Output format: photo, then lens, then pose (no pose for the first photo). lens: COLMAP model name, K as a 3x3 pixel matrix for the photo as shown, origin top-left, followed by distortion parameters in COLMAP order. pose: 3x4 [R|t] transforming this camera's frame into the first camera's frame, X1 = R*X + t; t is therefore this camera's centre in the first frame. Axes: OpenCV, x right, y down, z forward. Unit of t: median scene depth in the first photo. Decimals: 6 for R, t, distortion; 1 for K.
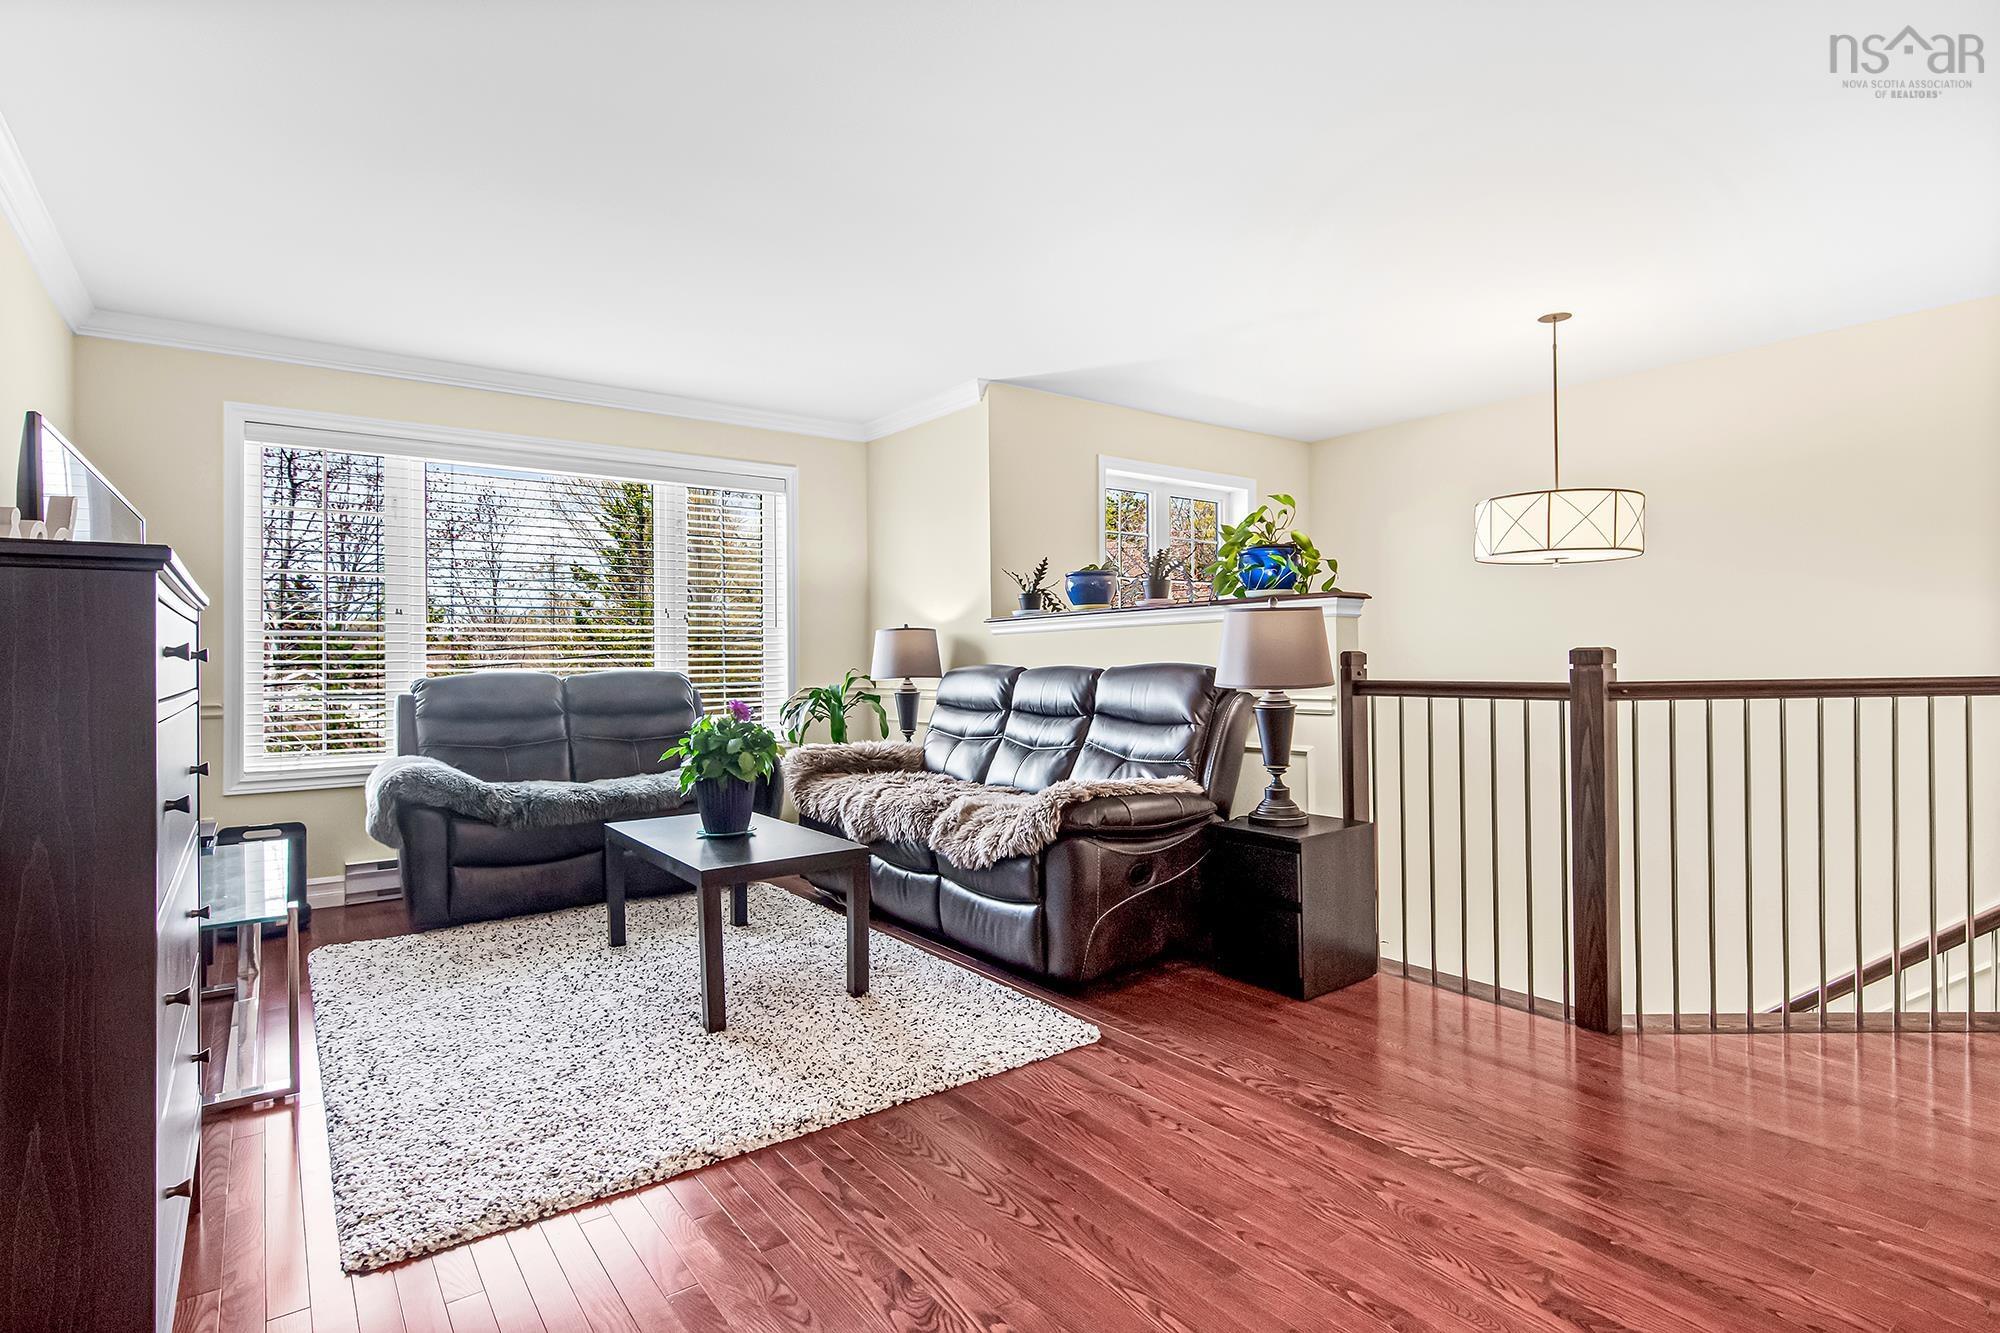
lens RADIAL K [[995.3, 0, 1006.3], [0, 995.3, 657.1], [0, 0, 1]] dist [-0.001840, -0.001570]
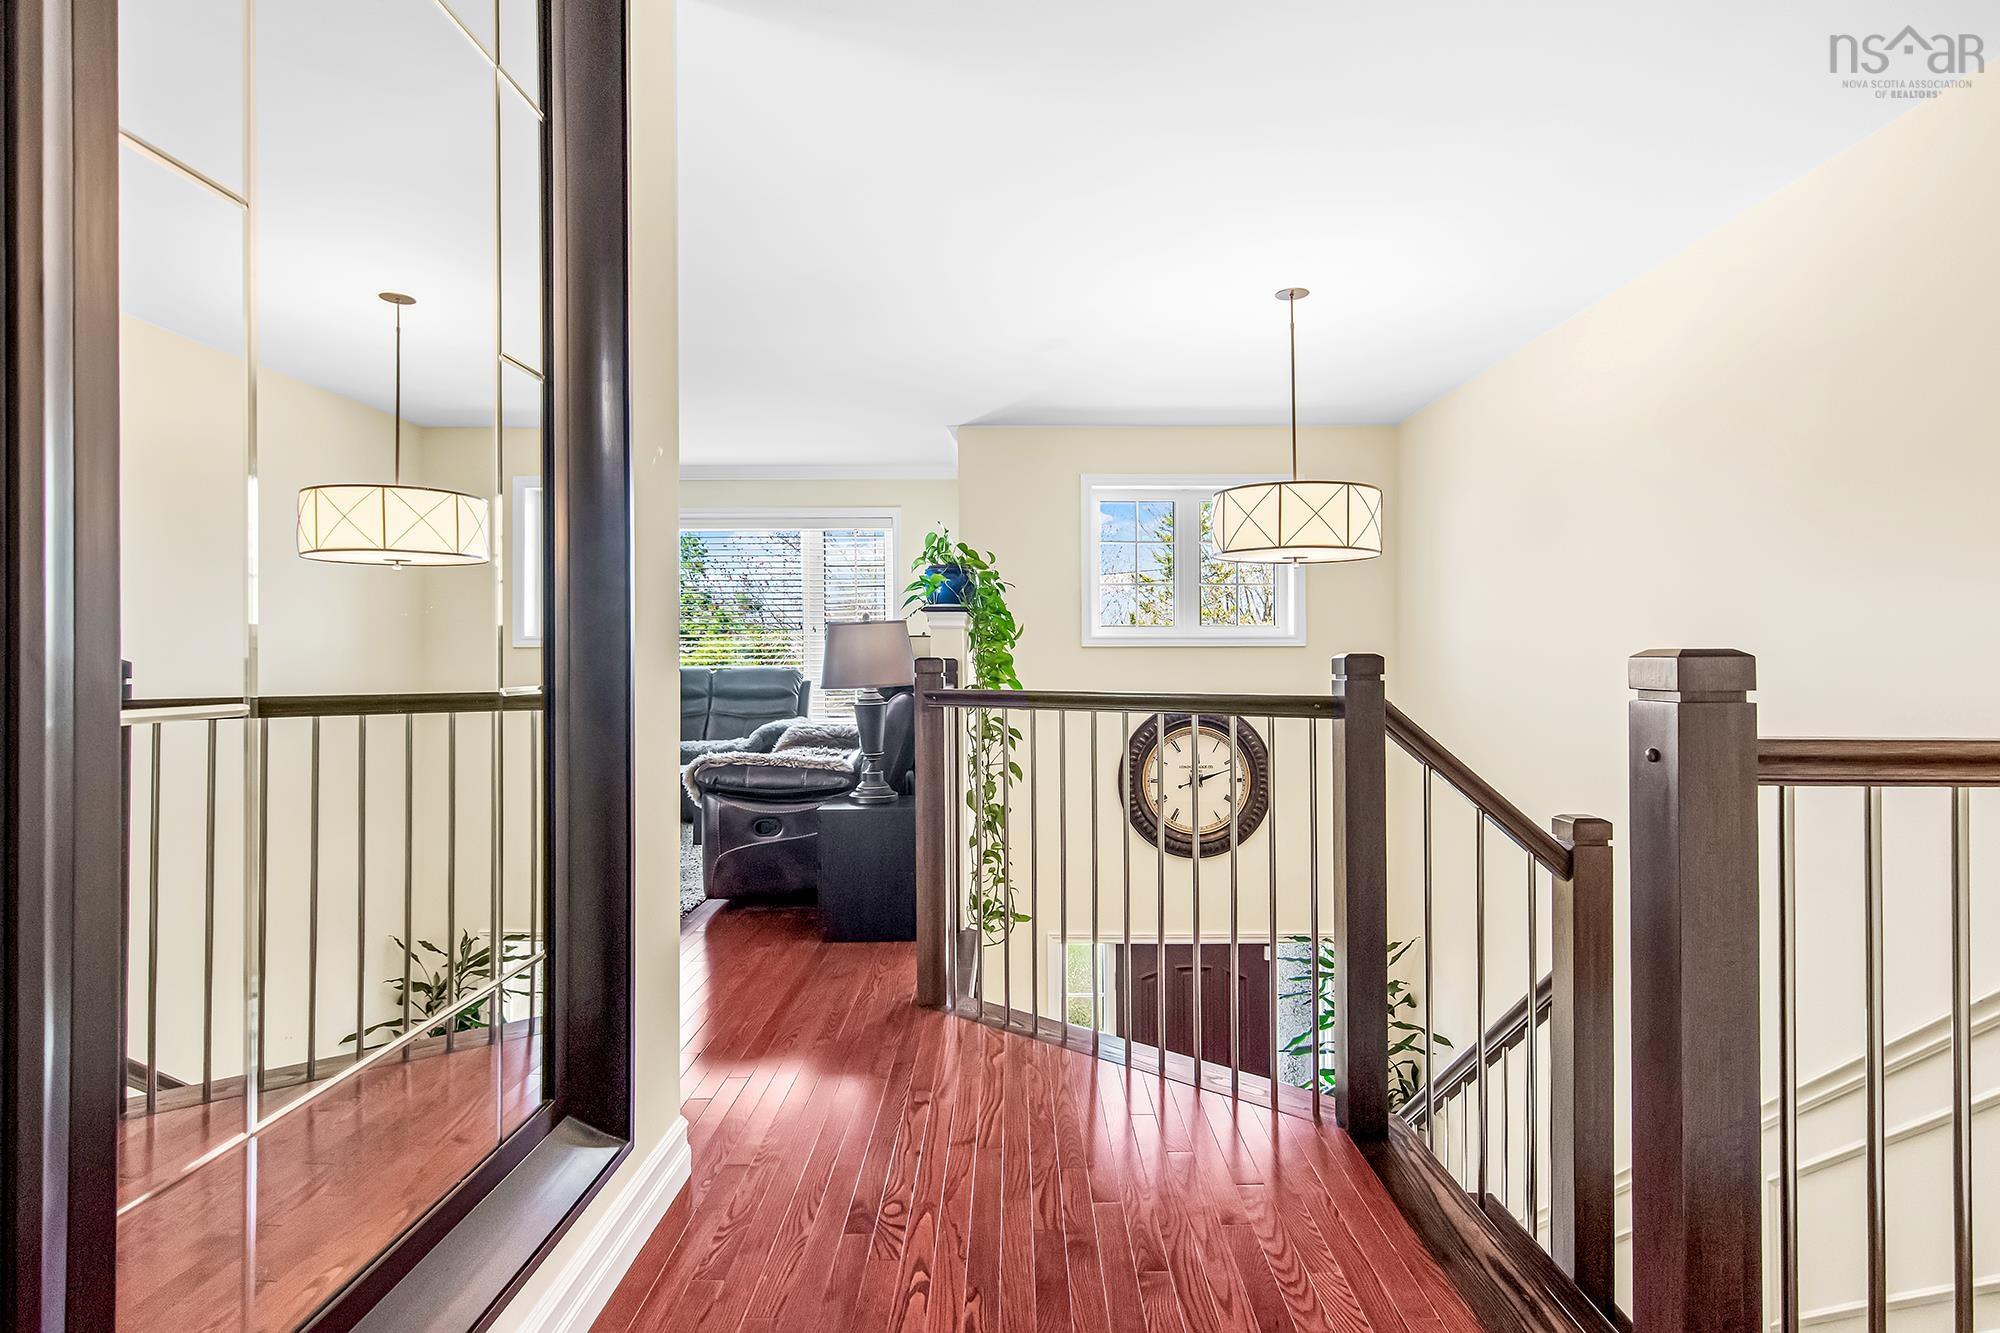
lens RADIAL K [[995.3, 0, 1006.3], [0, 995.3, 657.1], [0, 0, 1]] dist [-0.001840, -0.001570]
pose [[0.795462, 0.009892, -0.605923, 1.361379], [-0.009639, 0.999947, 0.003671, -0.013062], [0.605927, 0.002920, 0.795515, 0.191225]]
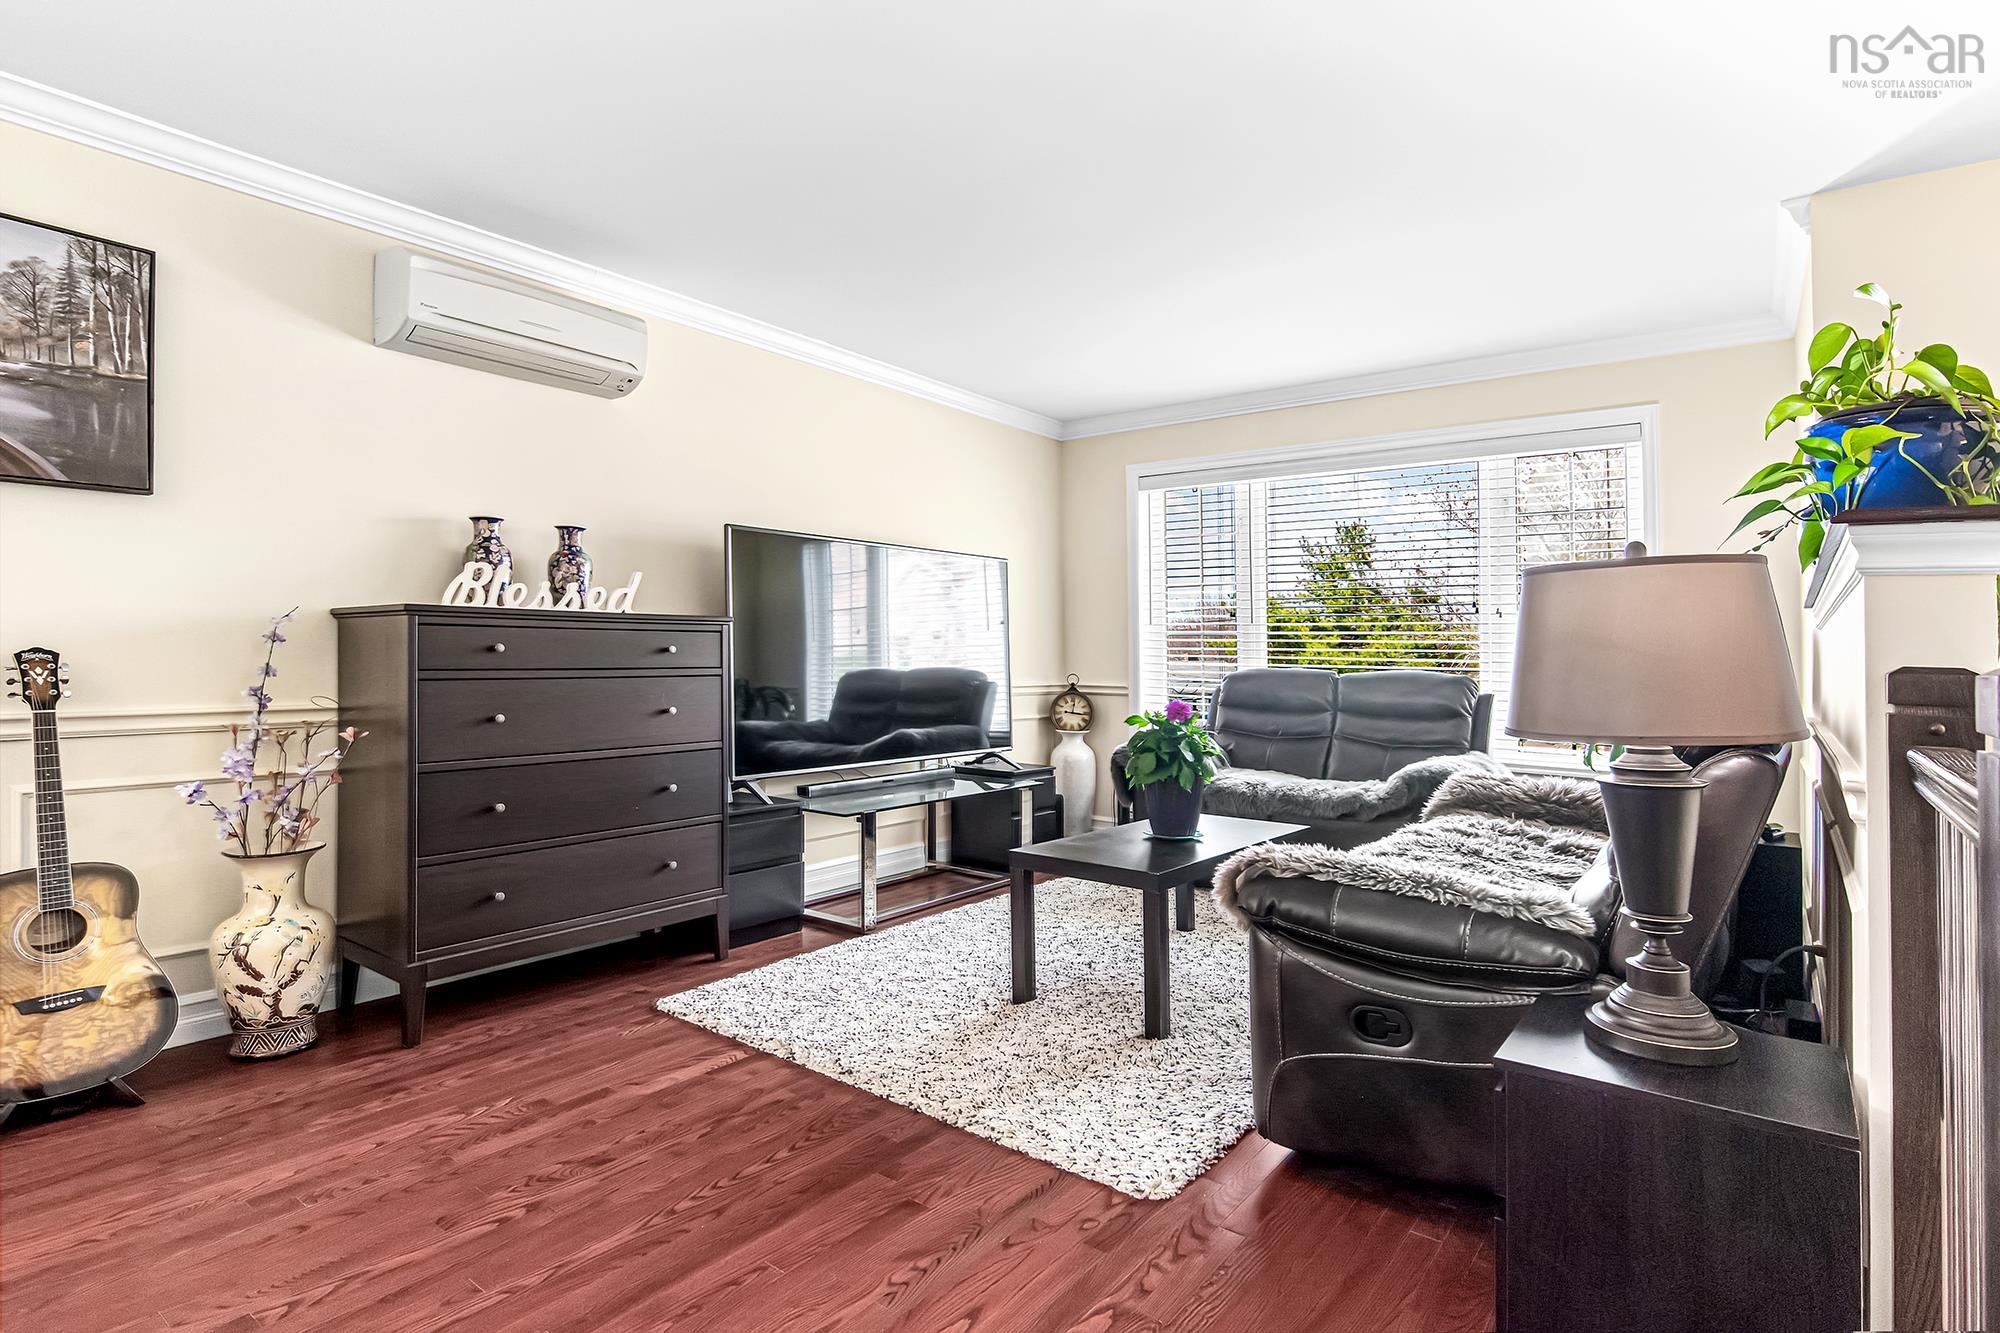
lens RADIAL K [[995.3, 0, 1006.3], [0, 995.3, 657.1], [0, 0, 1]] dist [-0.001840, -0.001570]
pose [[0.261353, 0.011747, -0.965172, 0.762996], [-0.009191, 0.999911, 0.009681, -0.006580], [0.965199, 0.006341, 0.261438, 0.735868]]
